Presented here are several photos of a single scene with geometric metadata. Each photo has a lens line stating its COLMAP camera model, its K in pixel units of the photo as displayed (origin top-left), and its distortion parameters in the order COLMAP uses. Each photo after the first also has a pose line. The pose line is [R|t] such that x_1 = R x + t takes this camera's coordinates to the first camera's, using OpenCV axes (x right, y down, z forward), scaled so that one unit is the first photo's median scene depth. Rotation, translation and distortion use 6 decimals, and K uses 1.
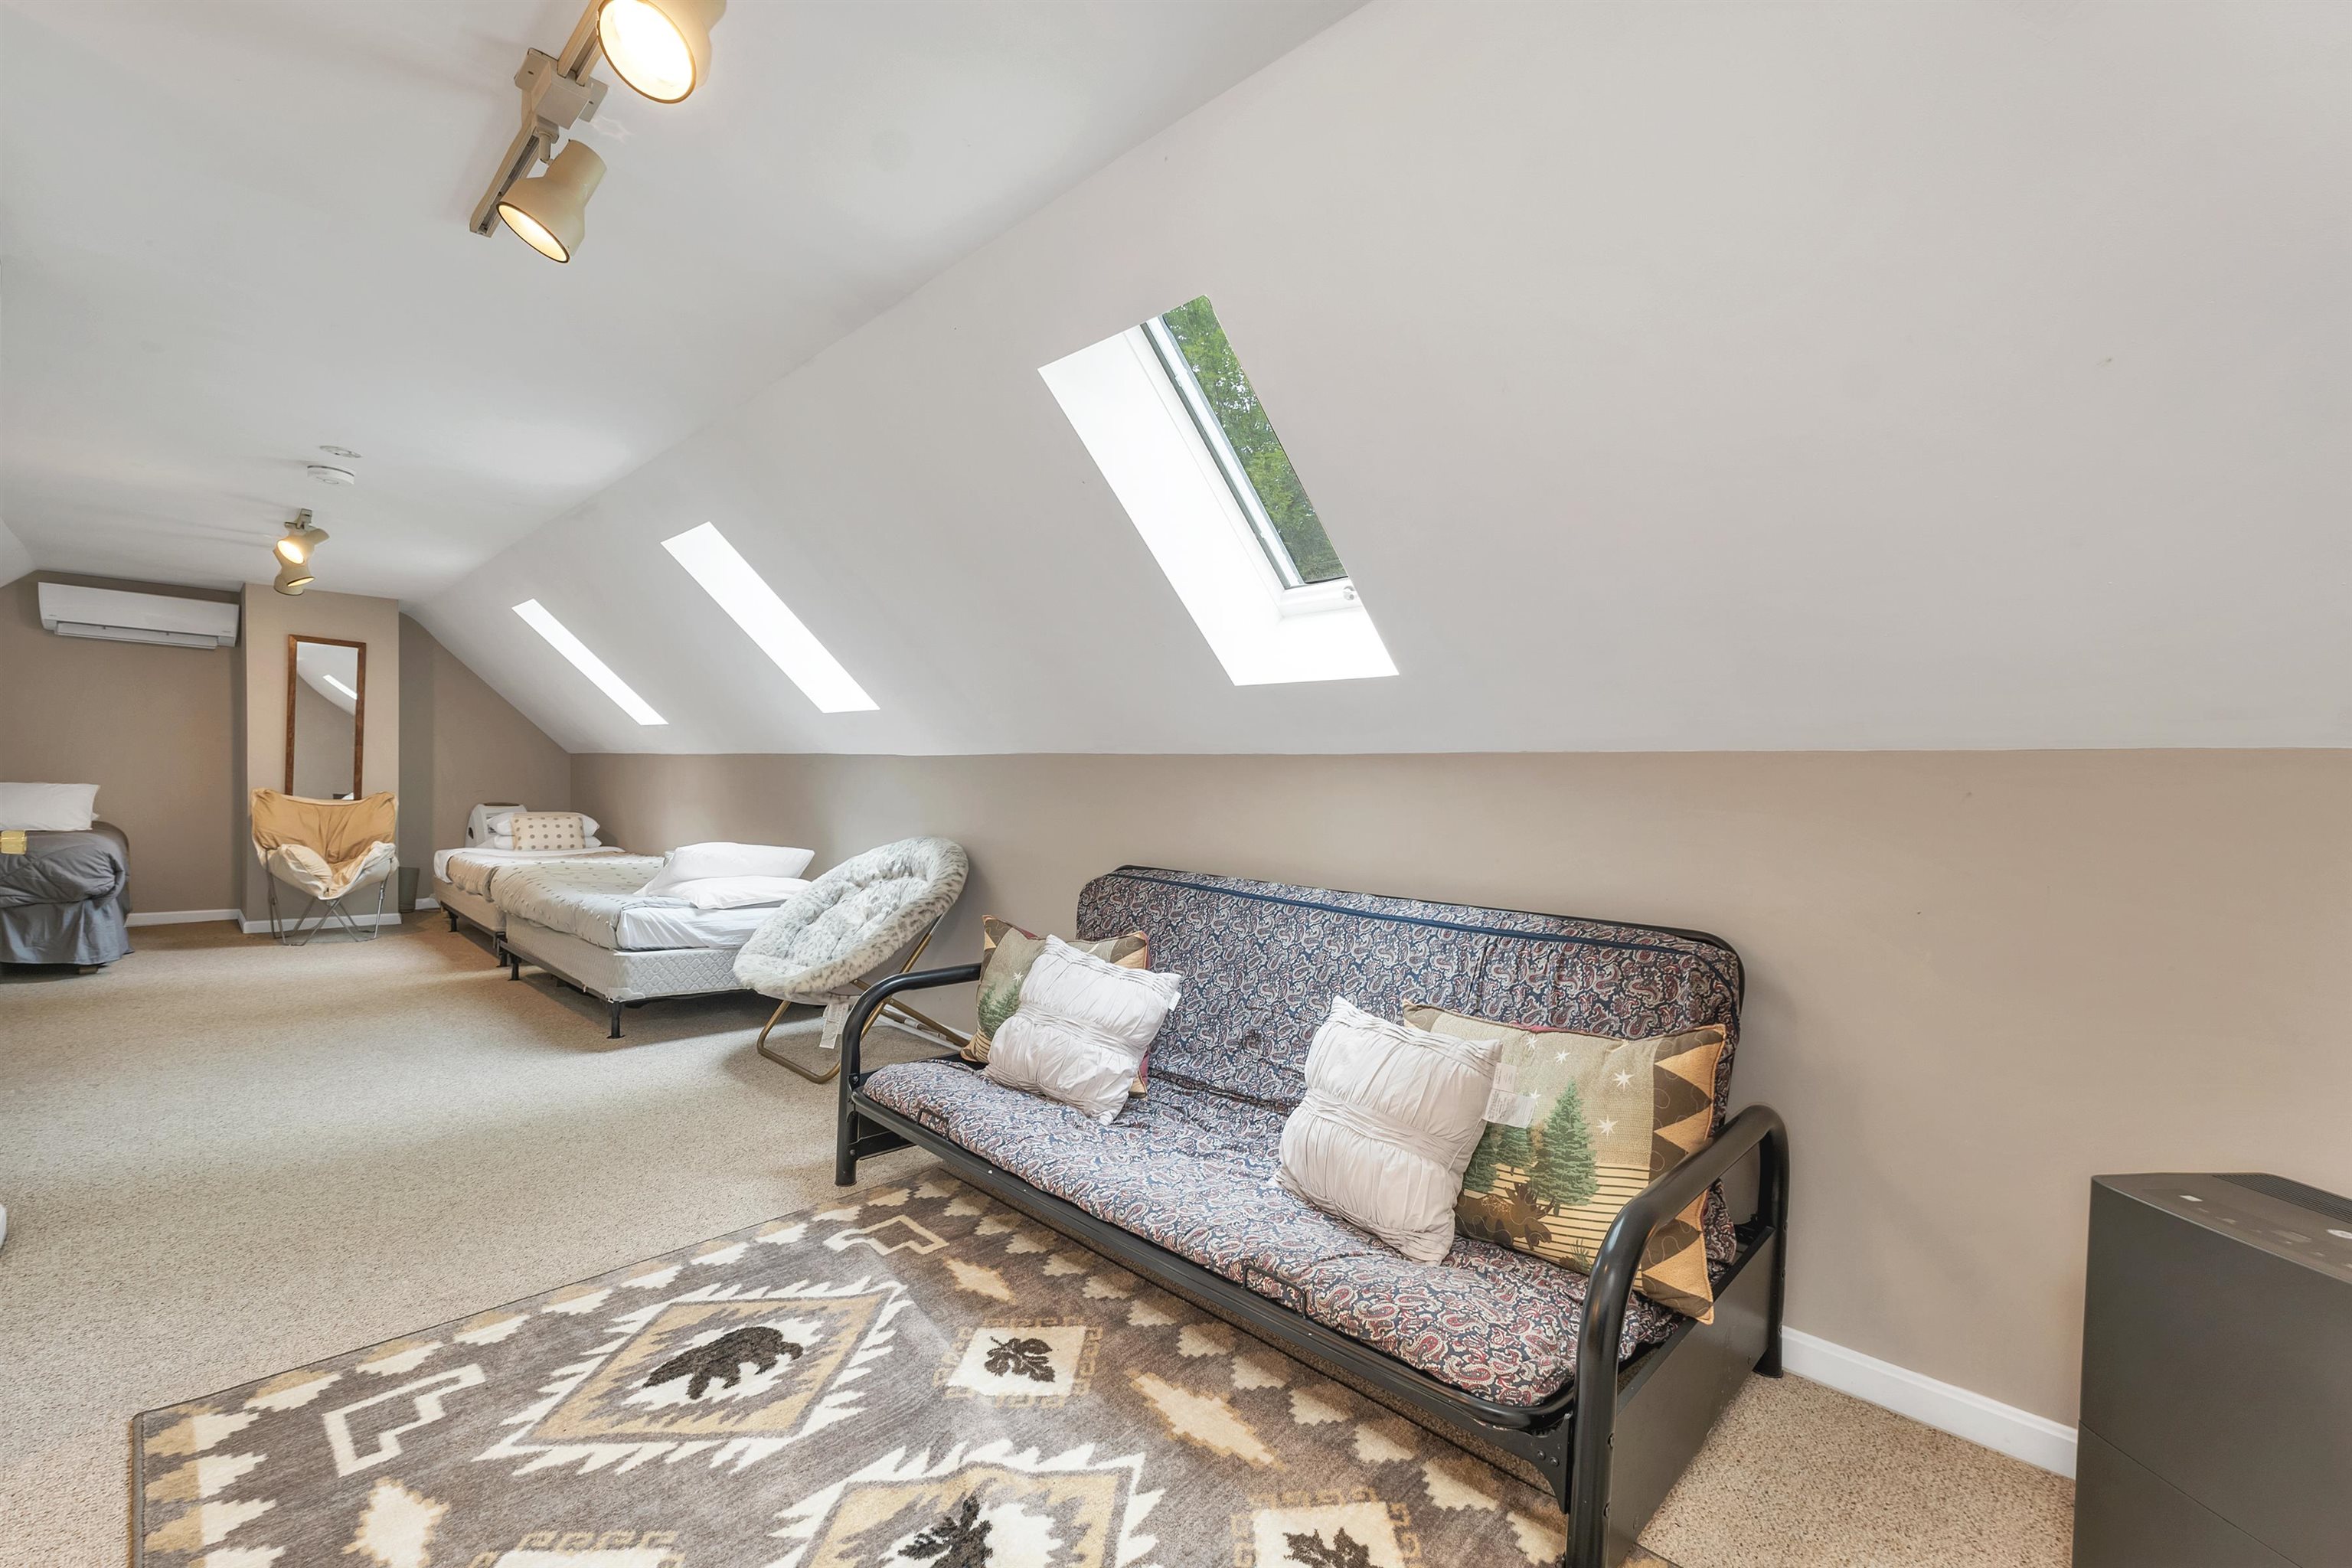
lens RADIAL K [[964.6, 0, 1172.8], [0, 964.6, 796.0], [0, 0, 1]] dist [0.001968, 0.000593]
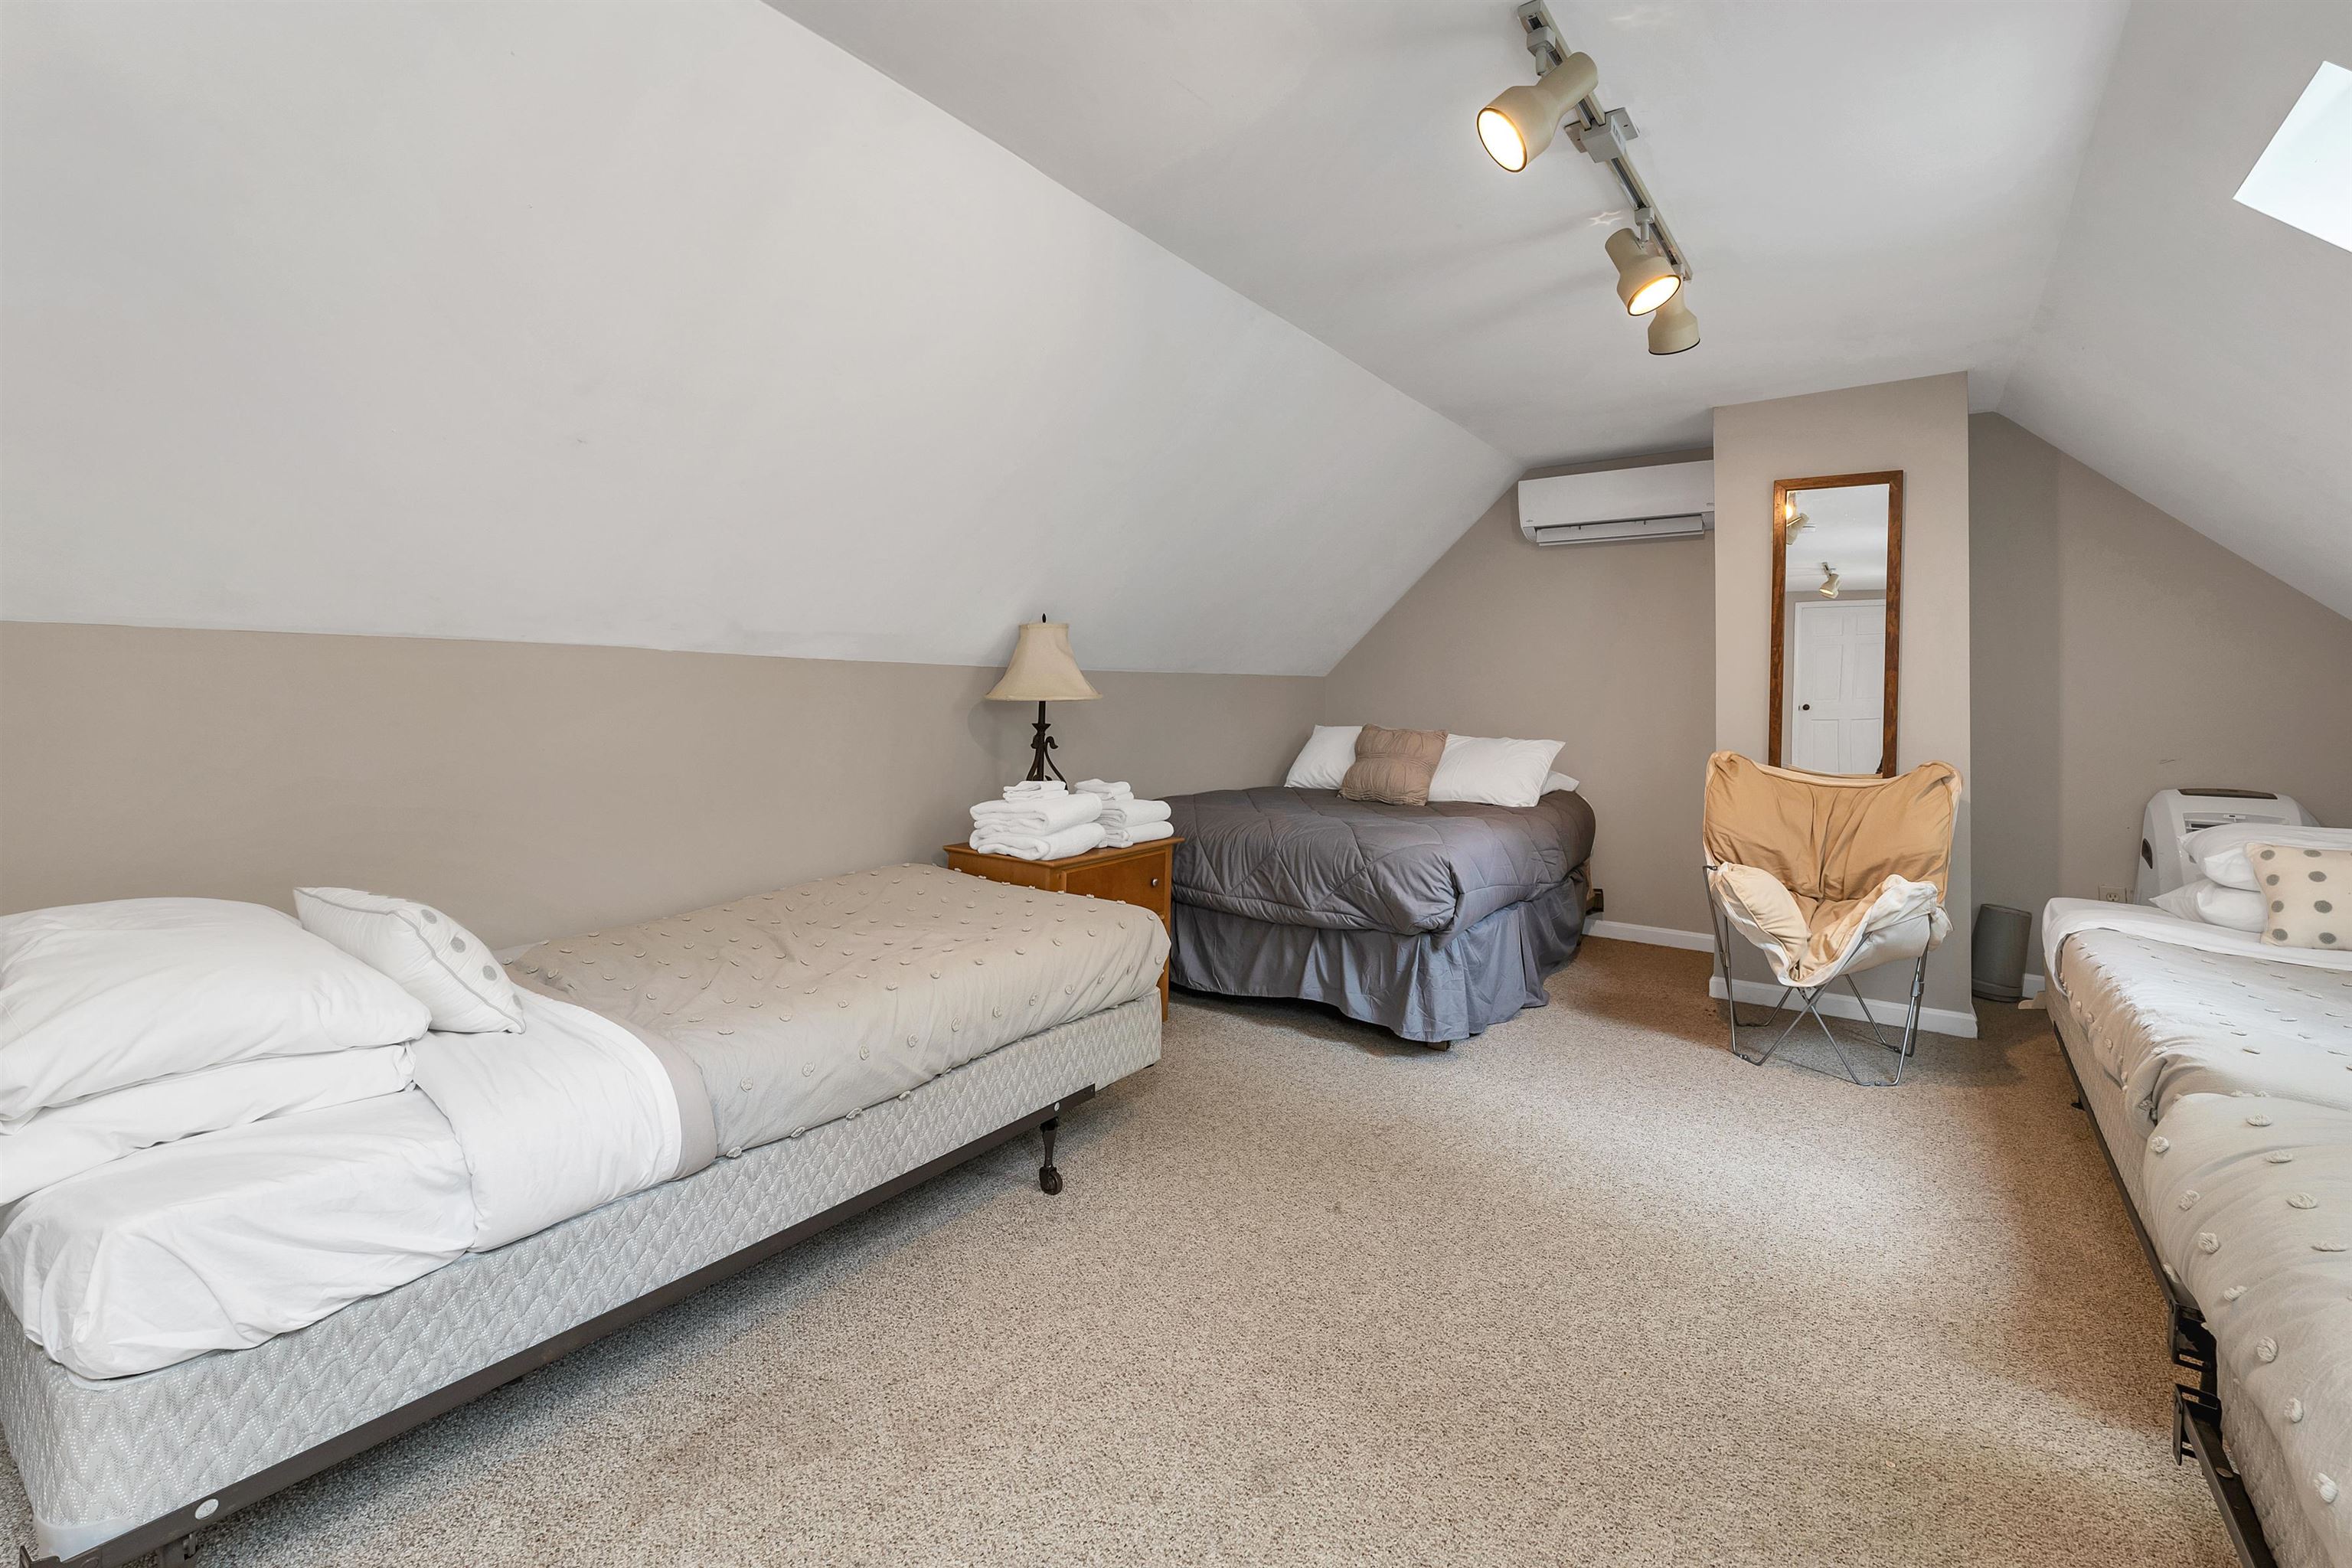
lens RADIAL K [[994.0, 0, 1180.8], [0, 994.0, 691.4], [0, 0, 1]] dist [0.001853, 0.000500]
pose [[0.139545, -0.026231, -0.989868, -0.412282], [-0.014081, 0.999495, -0.028471, -0.023250], [0.990116, 0.017911, 0.139105, 0.614108]]
